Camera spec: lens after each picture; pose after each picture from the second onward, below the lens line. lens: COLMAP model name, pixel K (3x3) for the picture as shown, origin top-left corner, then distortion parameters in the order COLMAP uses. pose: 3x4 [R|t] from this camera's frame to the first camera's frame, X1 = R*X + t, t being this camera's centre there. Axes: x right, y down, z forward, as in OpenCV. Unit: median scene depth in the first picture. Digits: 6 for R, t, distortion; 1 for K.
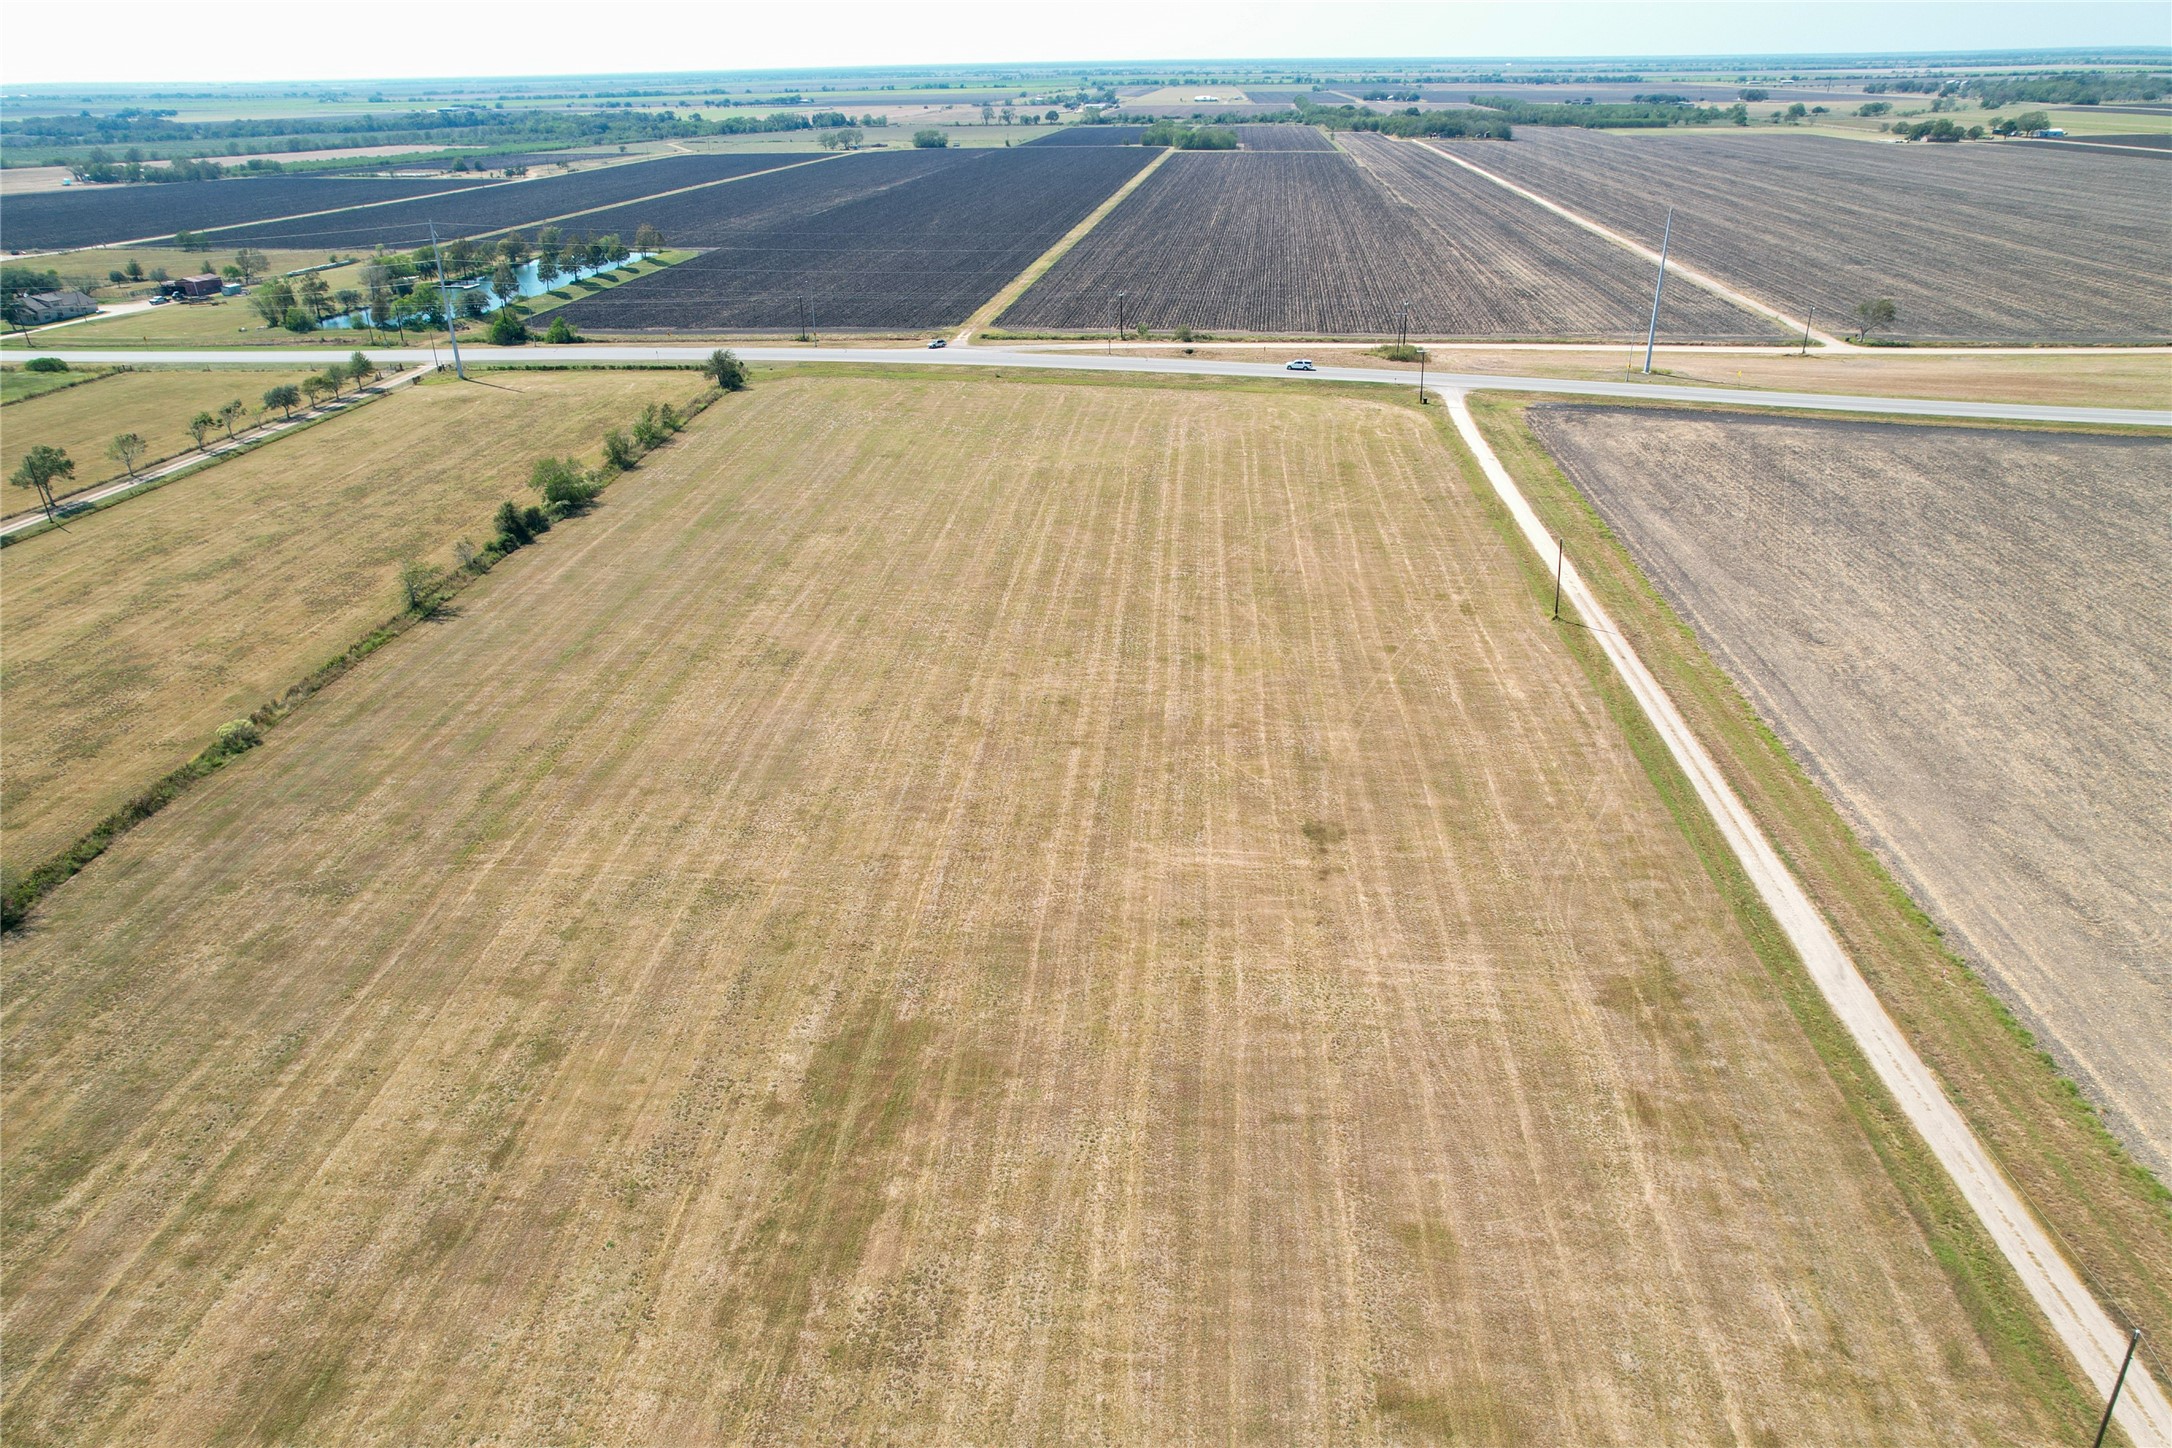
lens RADIAL K [[1385.2, 0, 1089.5], [0, 1385.2, 746.2], [0, 0, 1]] dist [-0.074583, 0.064049]
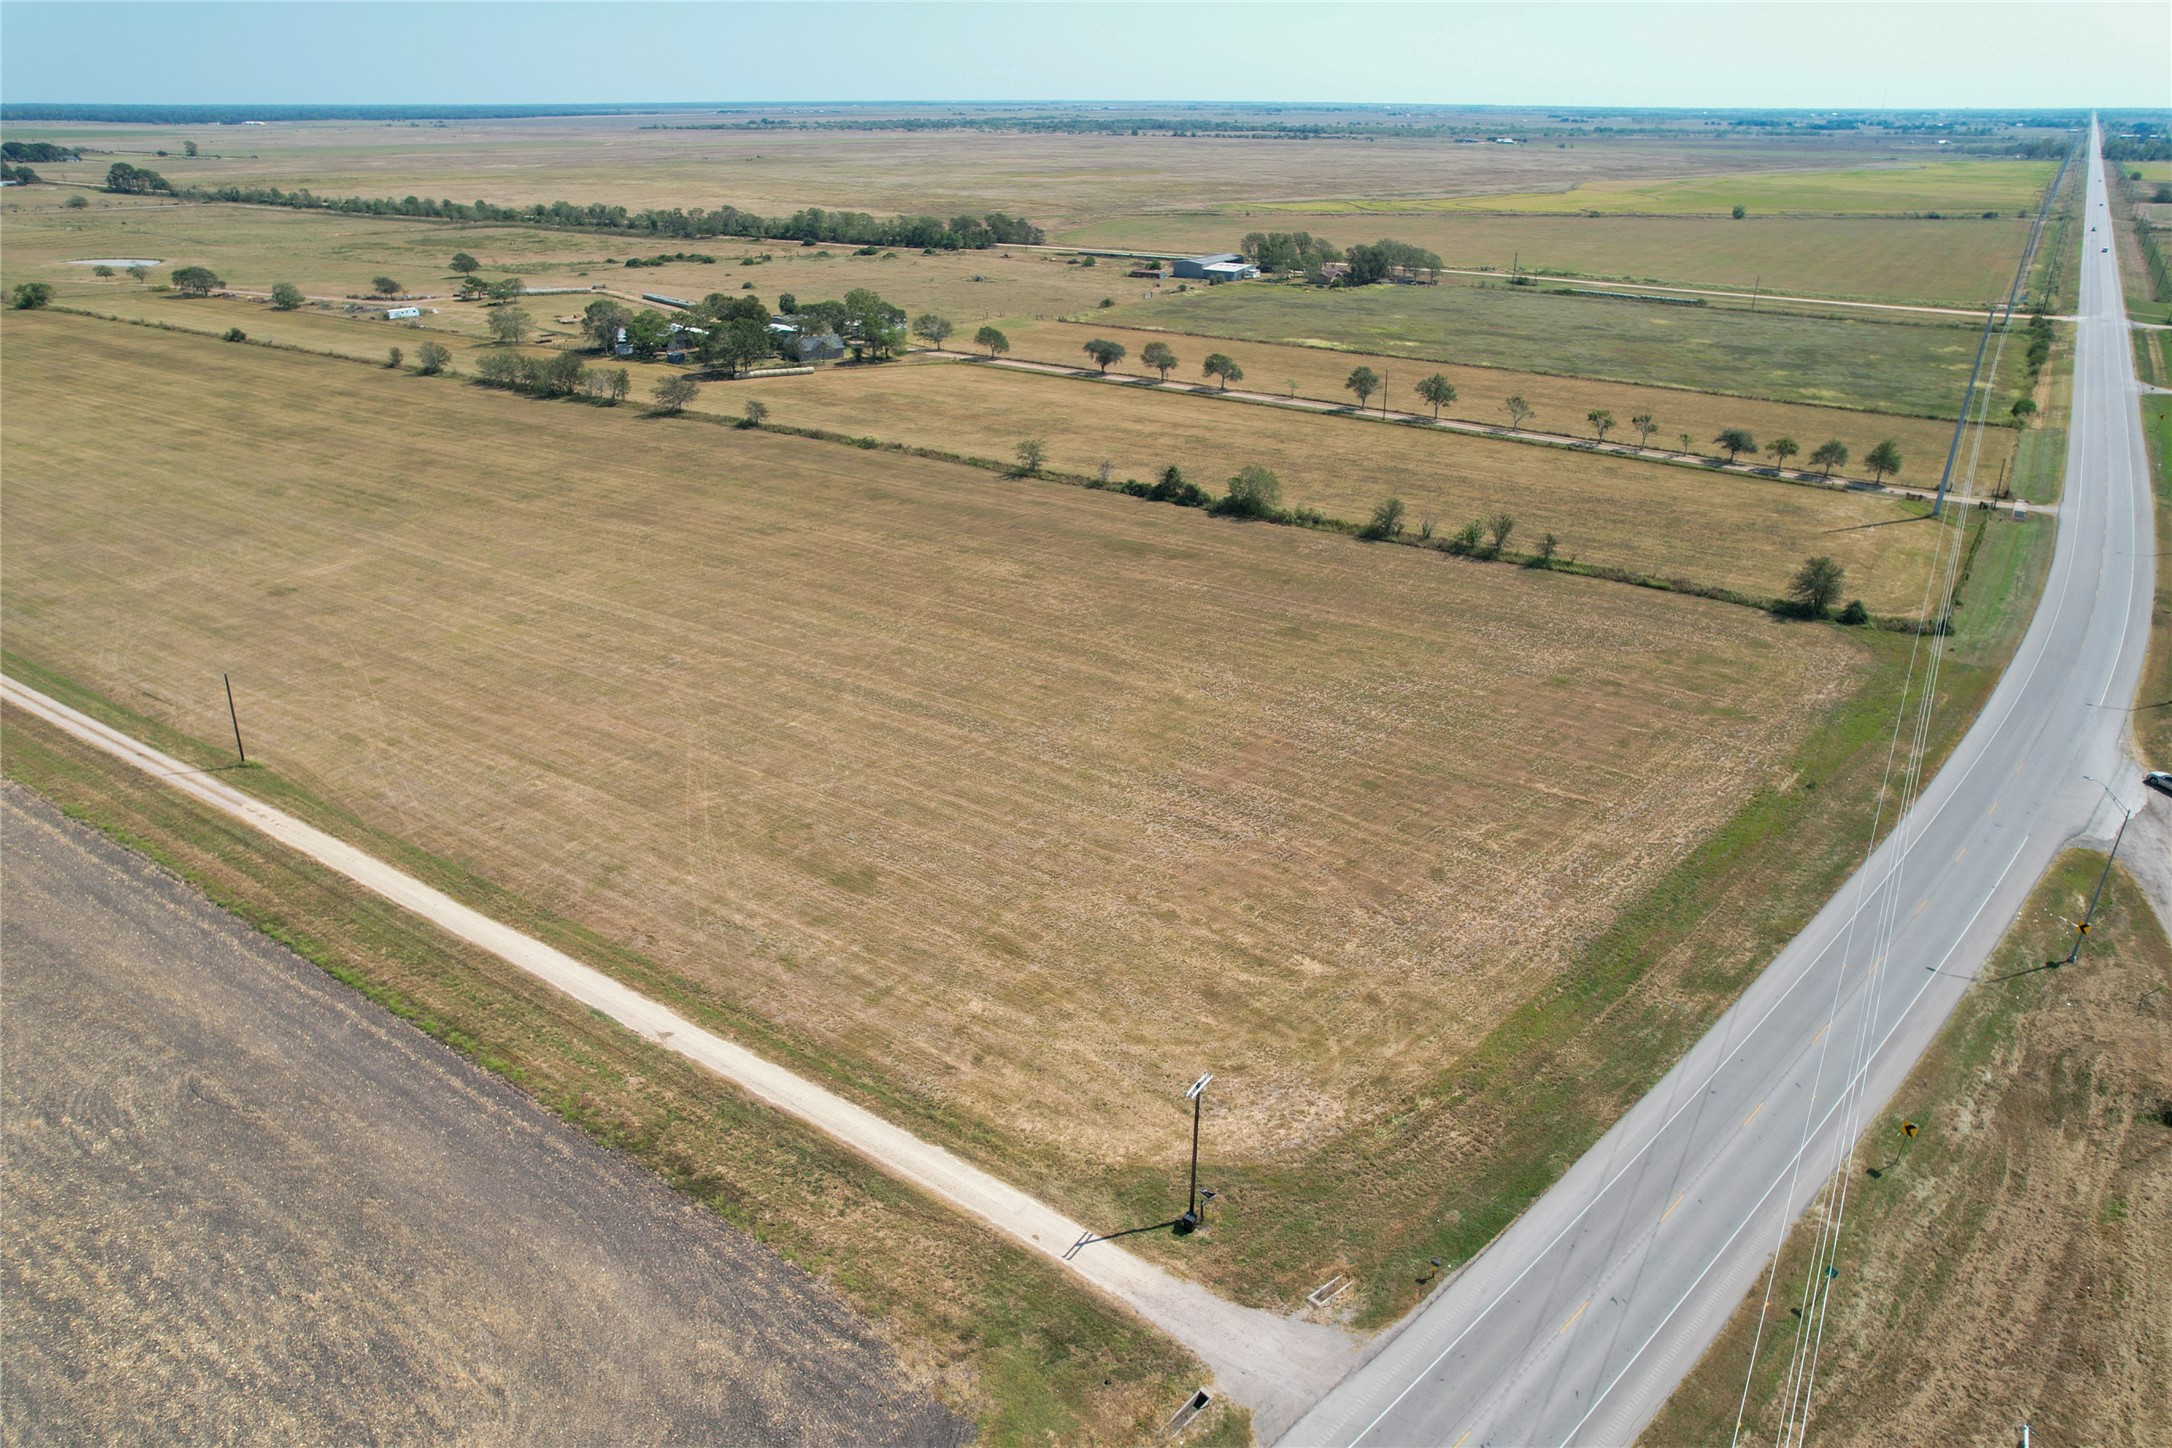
lens RADIAL K [[1385.2, 0, 1093.2], [0, 1385.2, 742.3], [0, 0, 1]] dist [-0.074583, 0.064049]
pose [[-0.488121, 0.386894, -0.782337, 0.735305], [-0.389683, 0.705459, 0.592009, -0.810963], [0.780951, 0.593835, -0.193584, 1.561845]]
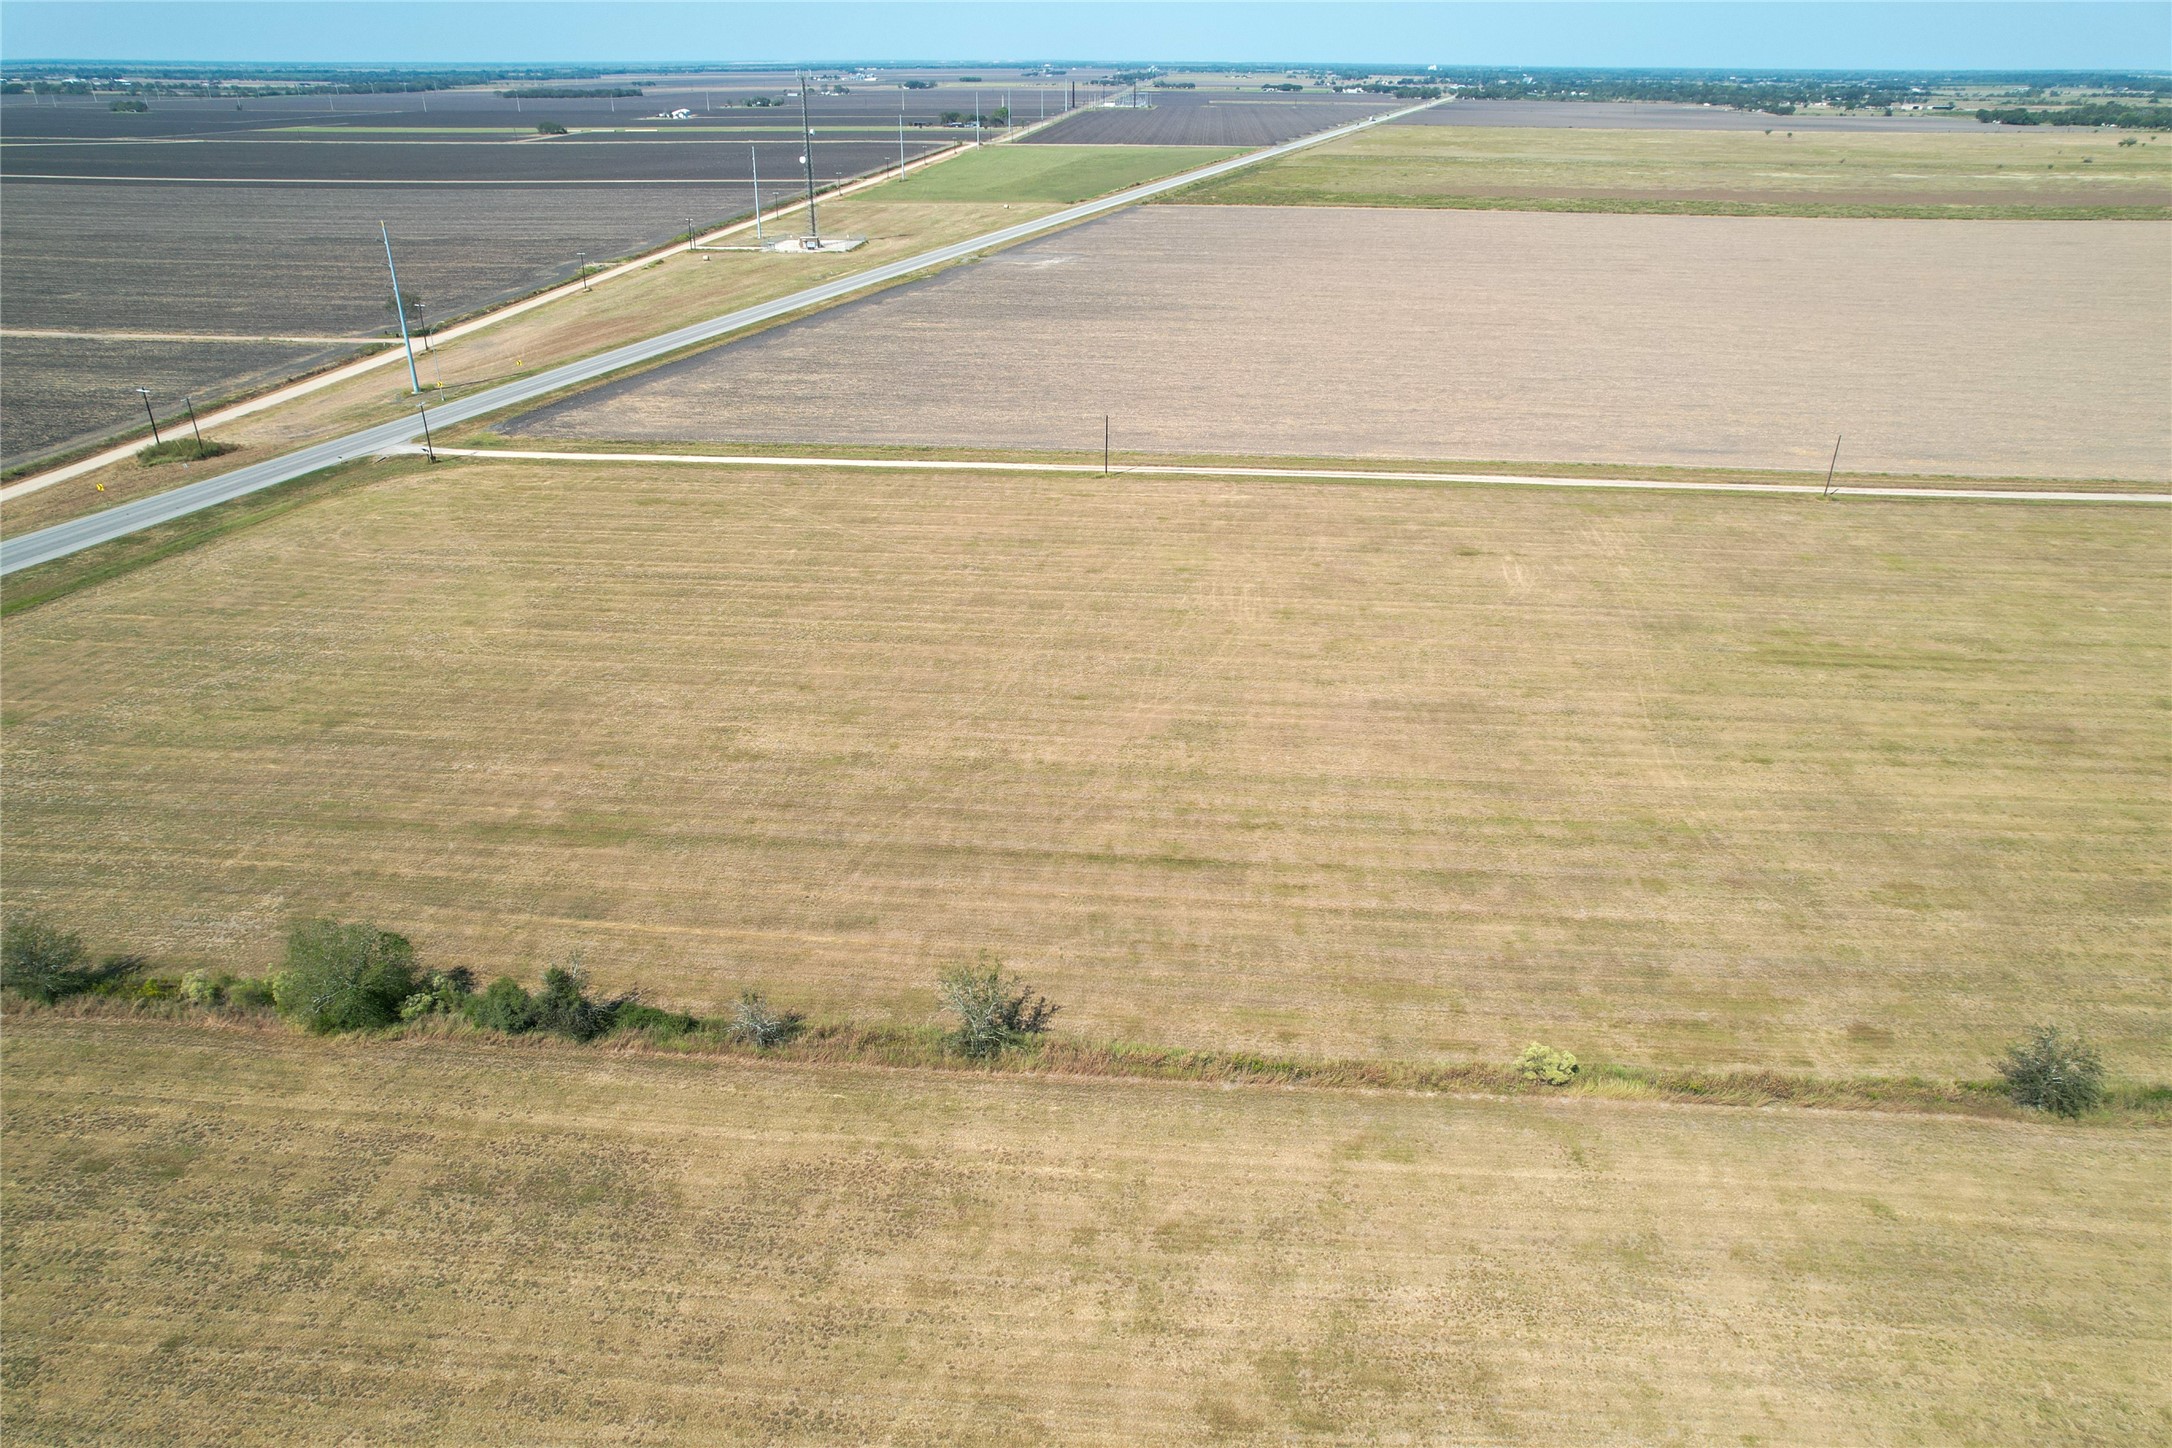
lens RADIAL K [[1385.2, 0, 1085.0], [0, 1385.2, 738.2], [0, 0, 1]] dist [-0.074583, 0.064049]
pose [[0.010939, -0.432986, 0.901334, -0.967562], [0.448430, 0.807789, 0.382606, -0.406150], [-0.893751, 0.400000, 0.203000, 0.841604]]
